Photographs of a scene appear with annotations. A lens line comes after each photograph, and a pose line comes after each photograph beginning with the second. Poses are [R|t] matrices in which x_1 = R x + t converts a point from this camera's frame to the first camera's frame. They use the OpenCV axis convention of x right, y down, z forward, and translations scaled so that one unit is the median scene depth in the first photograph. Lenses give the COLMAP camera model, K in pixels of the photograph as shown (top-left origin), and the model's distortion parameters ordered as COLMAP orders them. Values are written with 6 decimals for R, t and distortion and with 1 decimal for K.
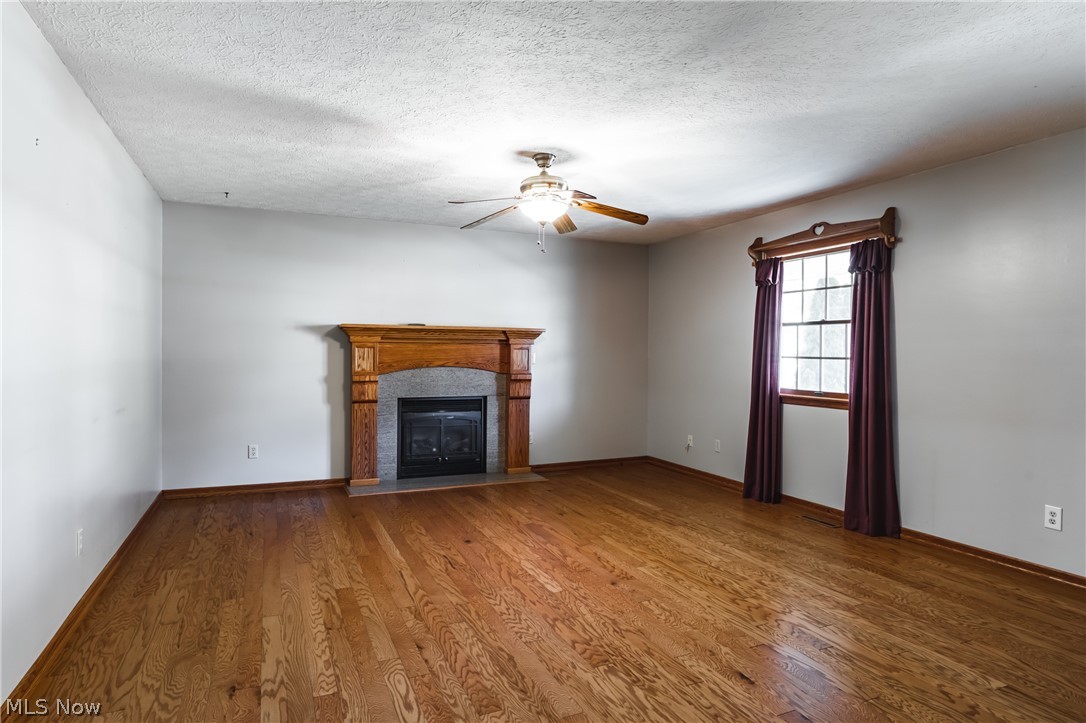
lens RADIAL K [[622.8, 0, 547.0], [0, 622.8, 357.8], [0, 0, 1]] dist [0.002808, -0.010232]
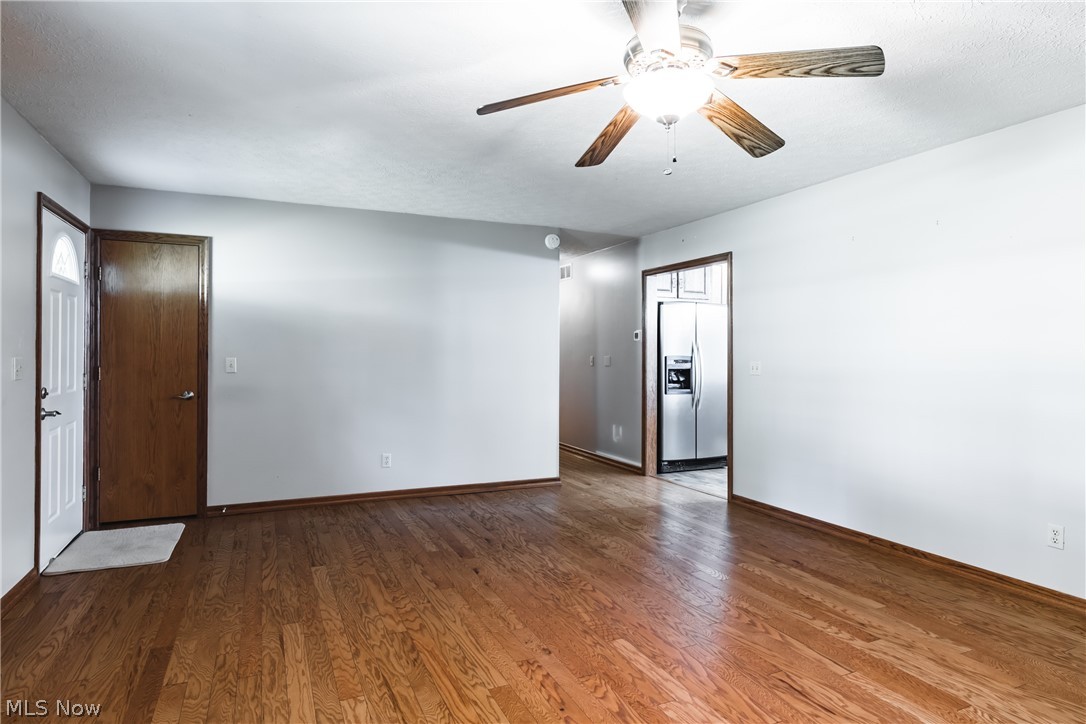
lens RADIAL K [[622.8, 0, 547.0], [0, 622.8, 358.3], [0, 0, 1]] dist [0.002808, -0.010232]
pose [[-0.999945, -0.008643, -0.005957, 0.127381], [-0.008751, 0.999792, 0.018413, -0.020745], [0.005796, 0.018464, -0.999813, 1.928325]]
